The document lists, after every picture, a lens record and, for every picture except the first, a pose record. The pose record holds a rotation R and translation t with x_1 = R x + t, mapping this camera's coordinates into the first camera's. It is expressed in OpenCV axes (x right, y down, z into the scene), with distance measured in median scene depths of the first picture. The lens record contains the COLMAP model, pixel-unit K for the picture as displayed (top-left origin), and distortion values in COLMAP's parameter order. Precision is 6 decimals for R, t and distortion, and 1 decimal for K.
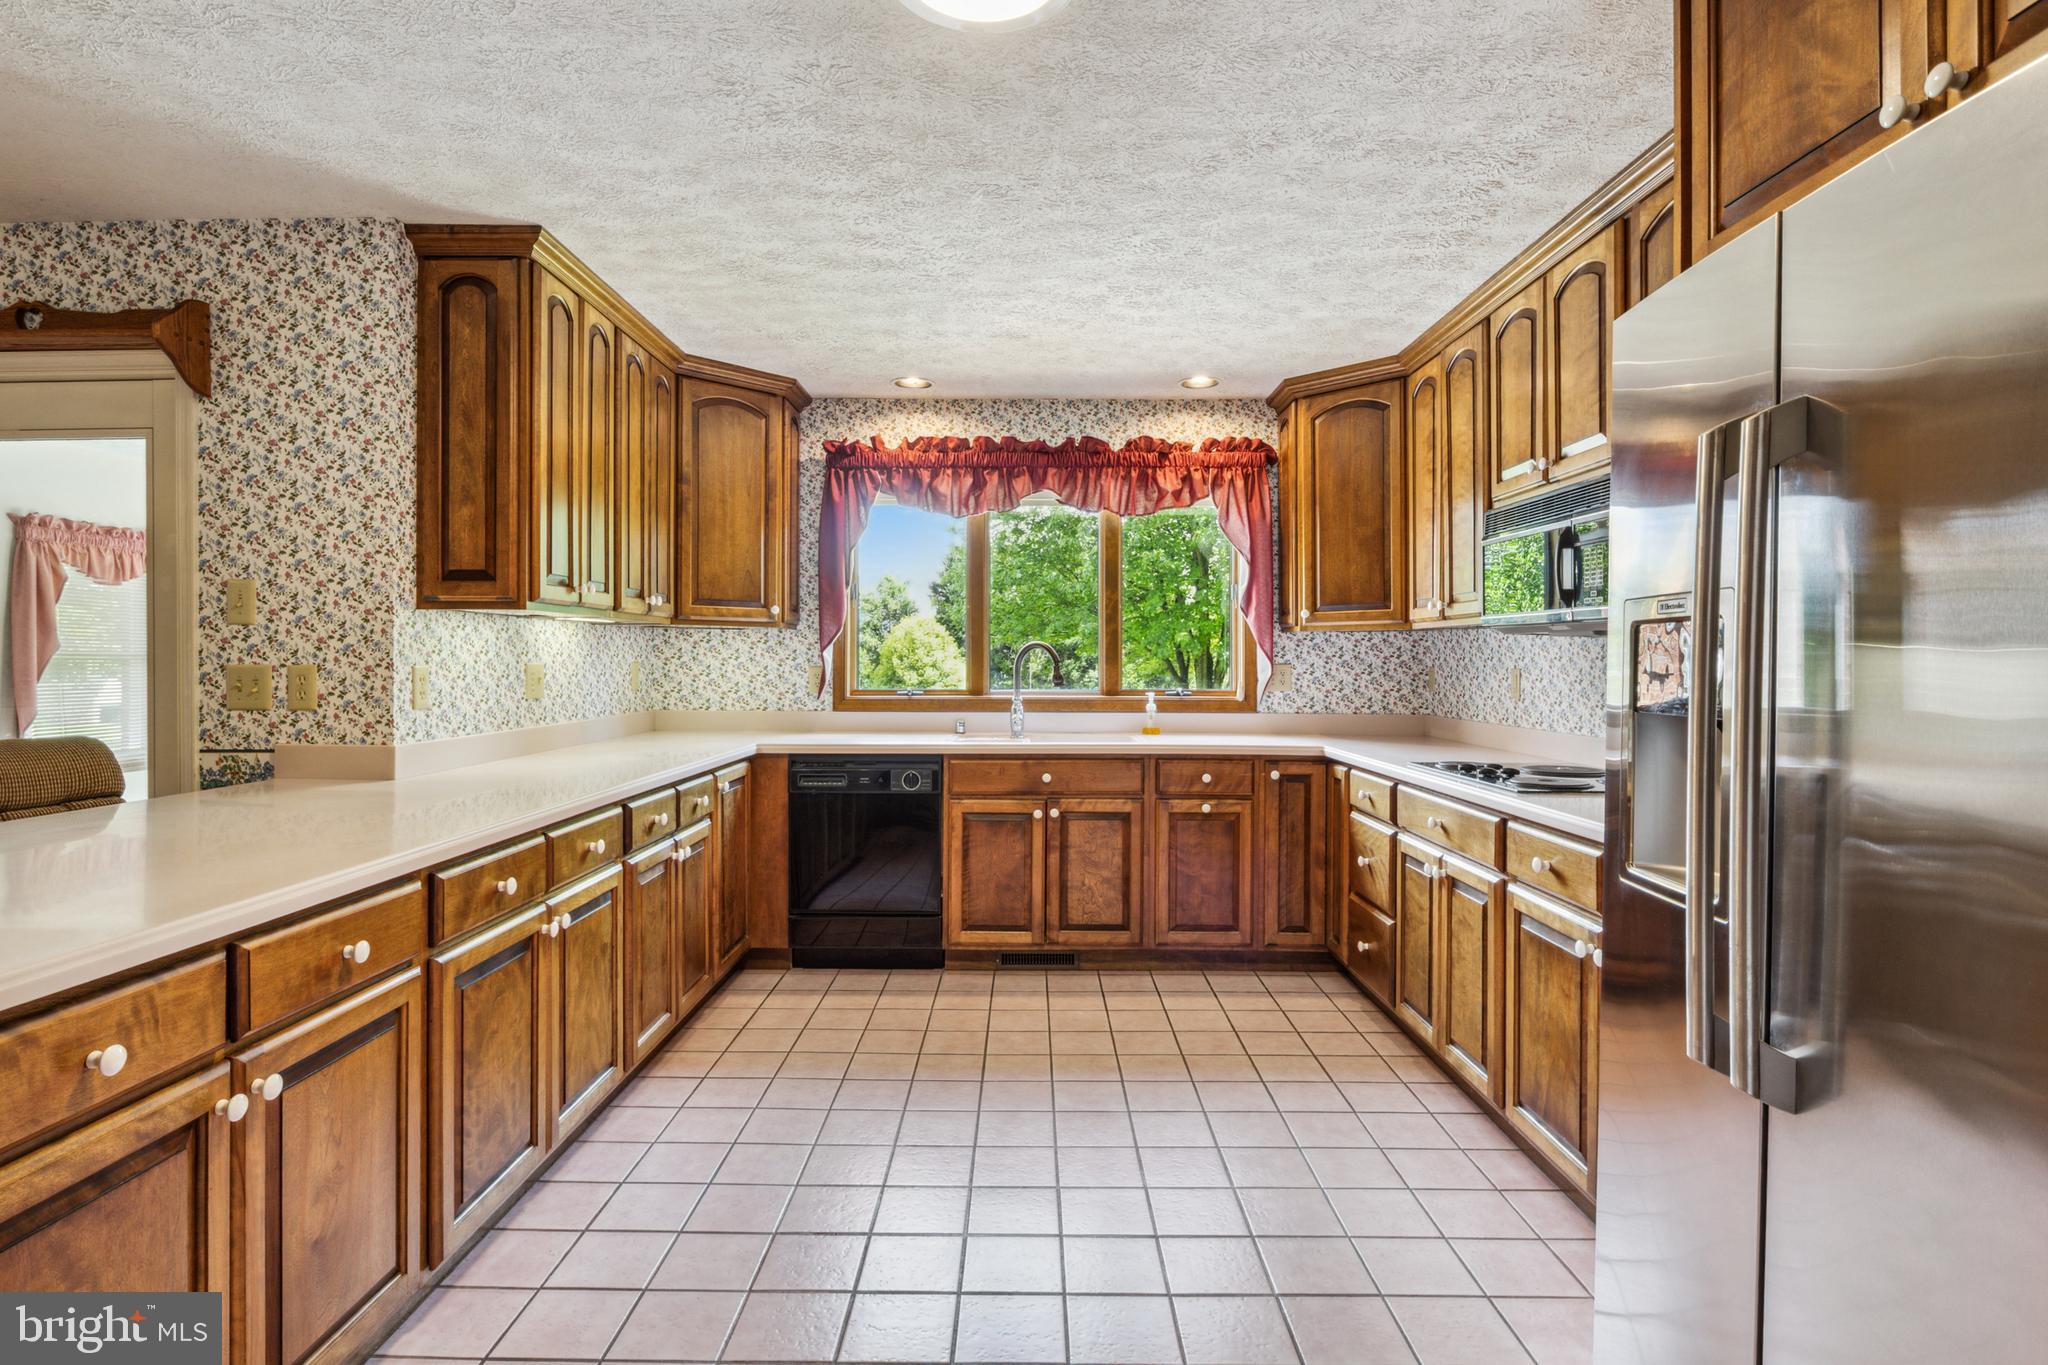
lens RADIAL K [[1044.0, 0, 1016.3], [0, 1044.0, 669.2], [0, 0, 1]] dist [-0.009586, 0.001919]
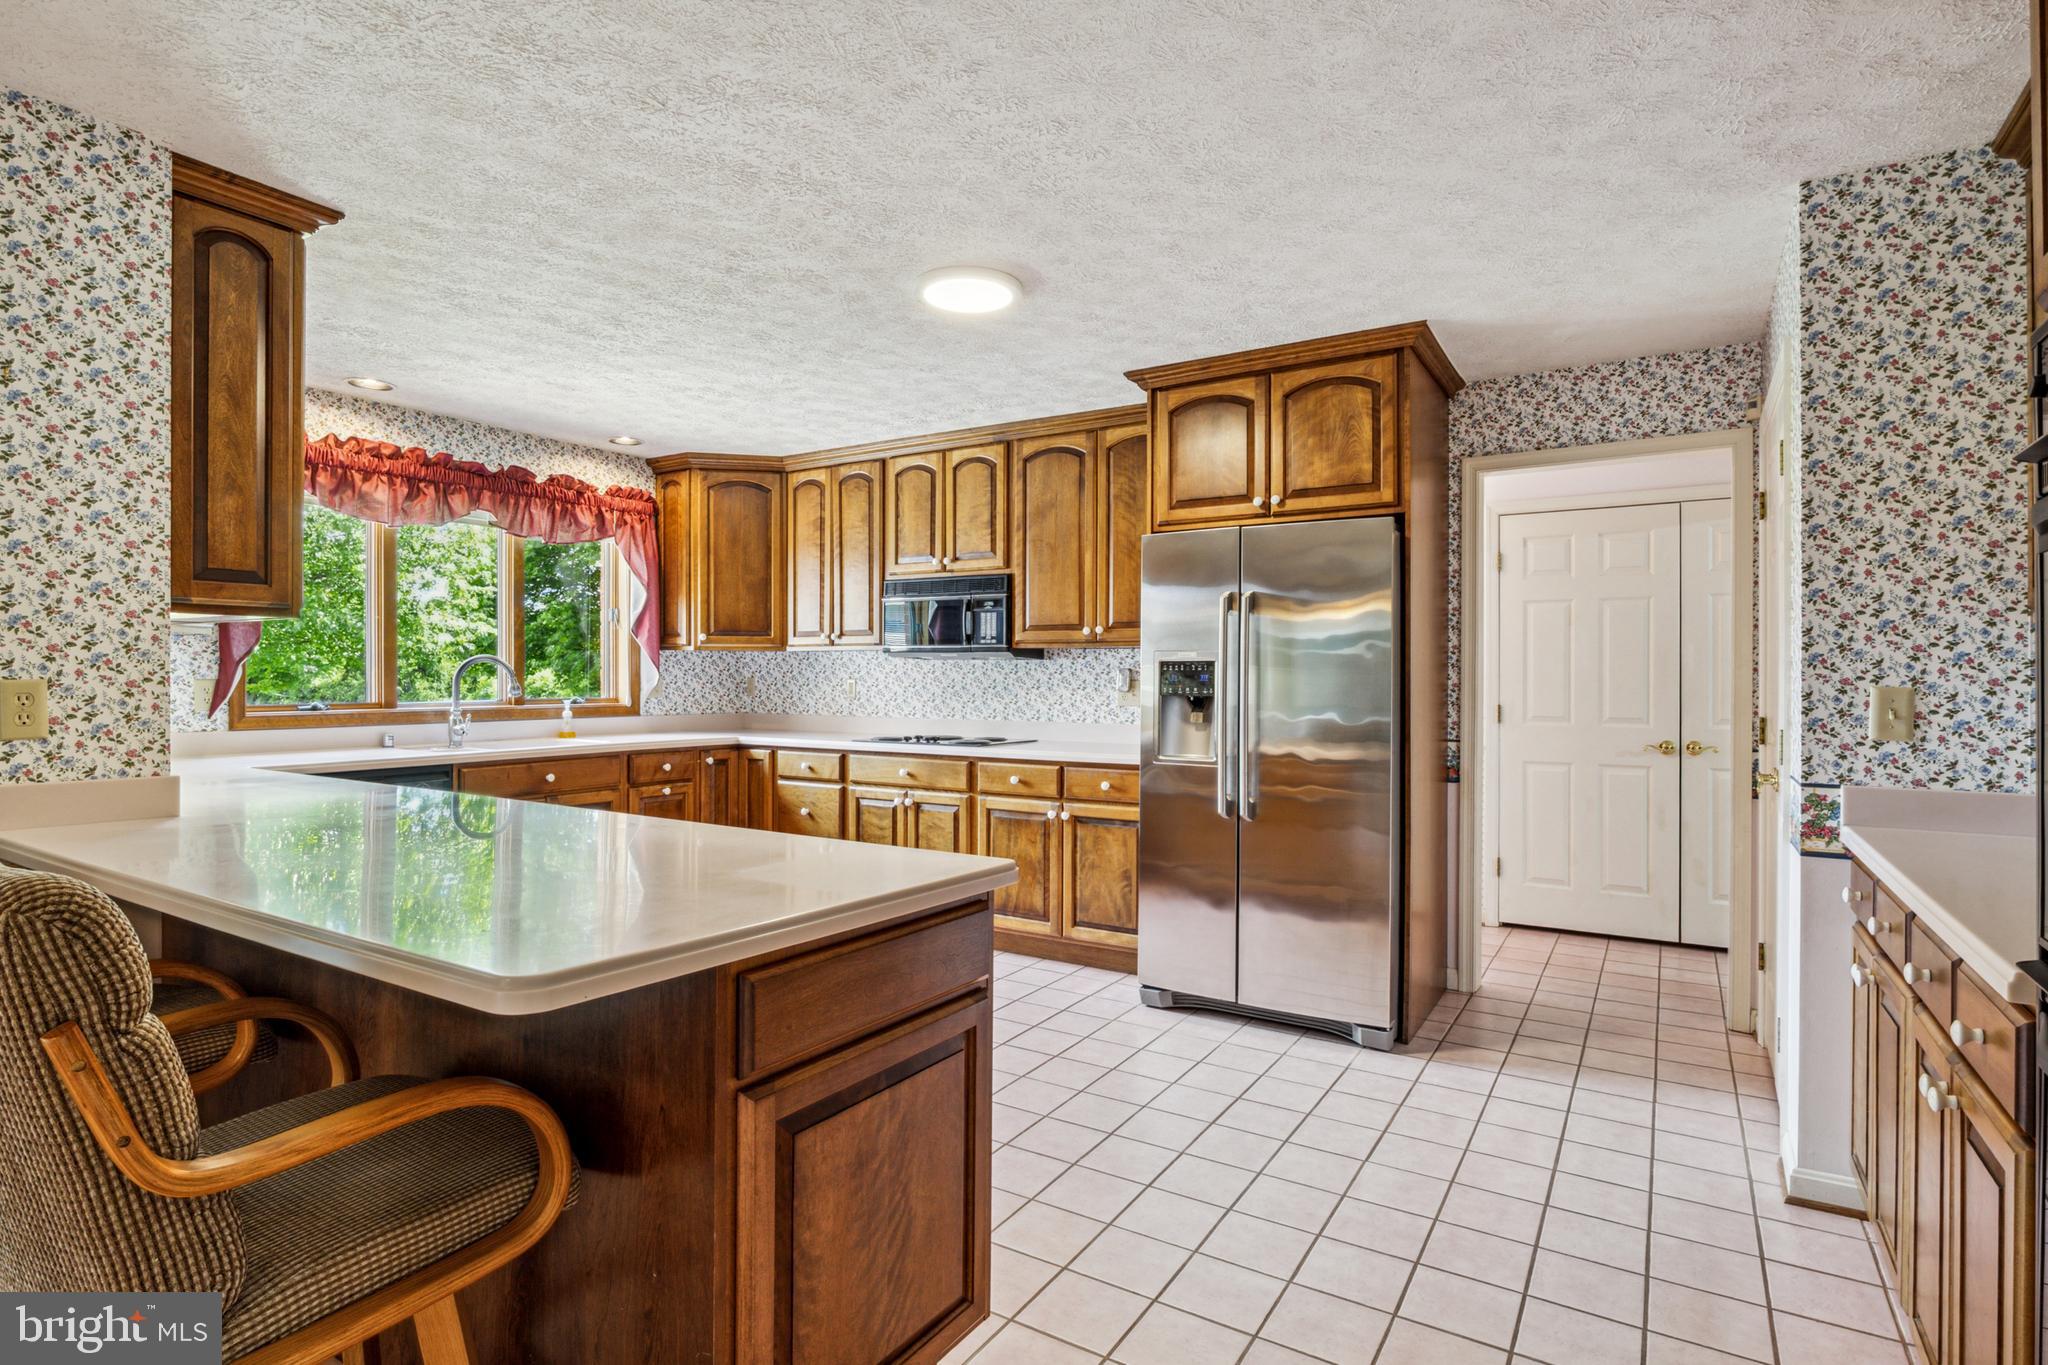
lens RADIAL K [[1044.0, 0, 1012.0], [0, 1044.0, 679.6], [0, 0, 1]] dist [-0.009586, 0.001919]
pose [[0.526030, -0.004809, 0.850452, -0.604668], [0.004068, 0.999987, 0.003139, -0.002327], [-0.850456, 0.001808, 0.526043, -0.007895]]
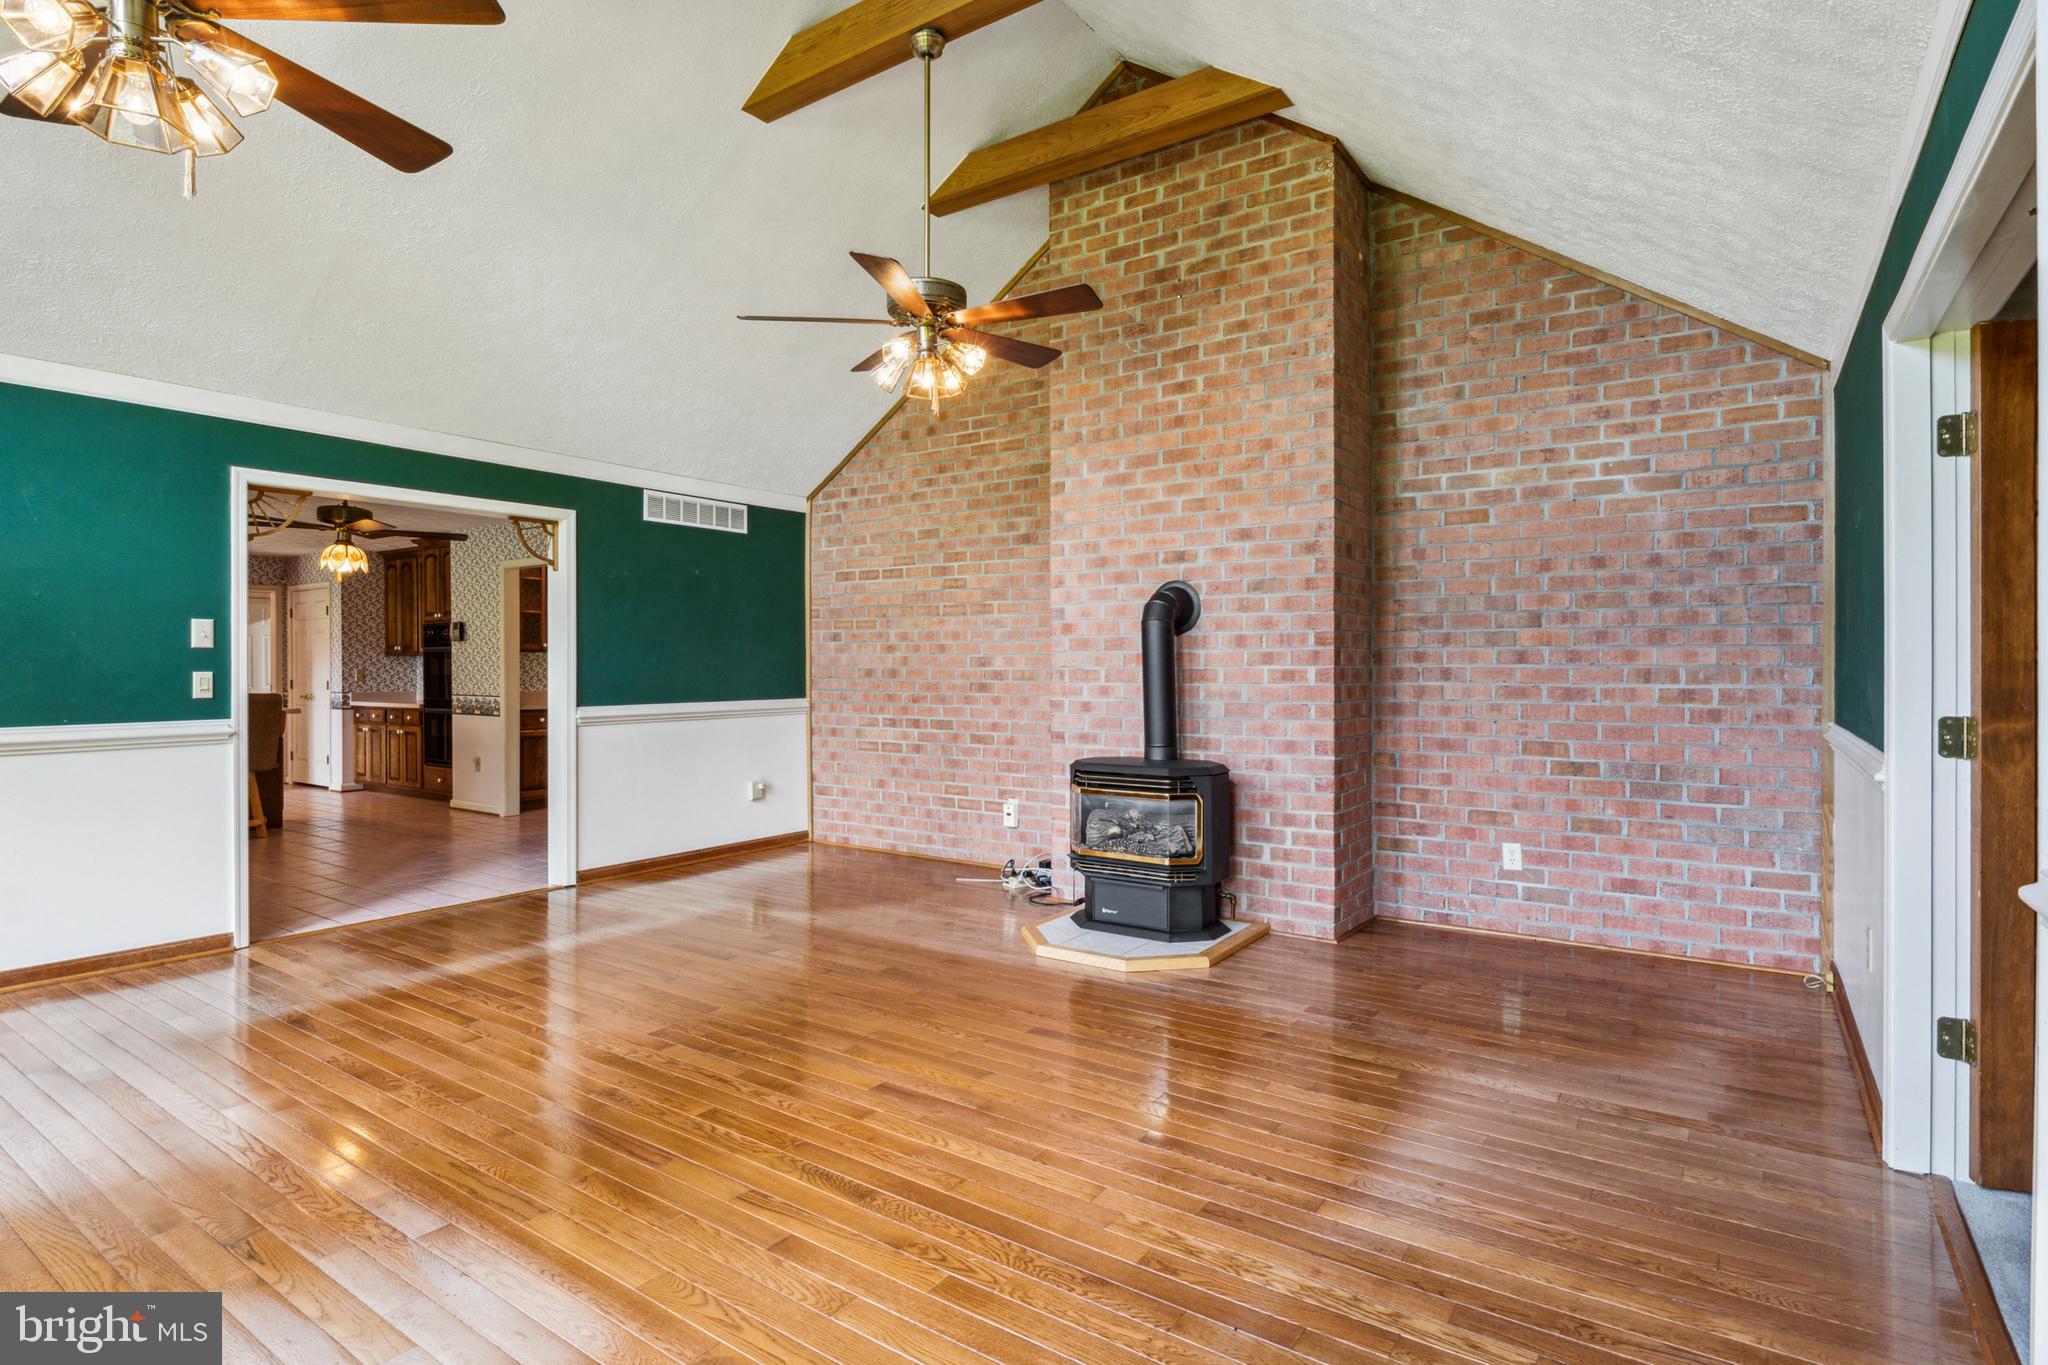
lens RADIAL K [[1044.0, 0, 1022.4], [0, 1044.0, 672.2], [0, 0, 1]] dist [-0.009586, 0.001919]
pose [[-0.825933, -0.003531, 0.563758, -2.490584], [0.000693, 0.999973, 0.007279, -0.004726], [-0.563768, 0.006403, -0.825908, 0.993067]]
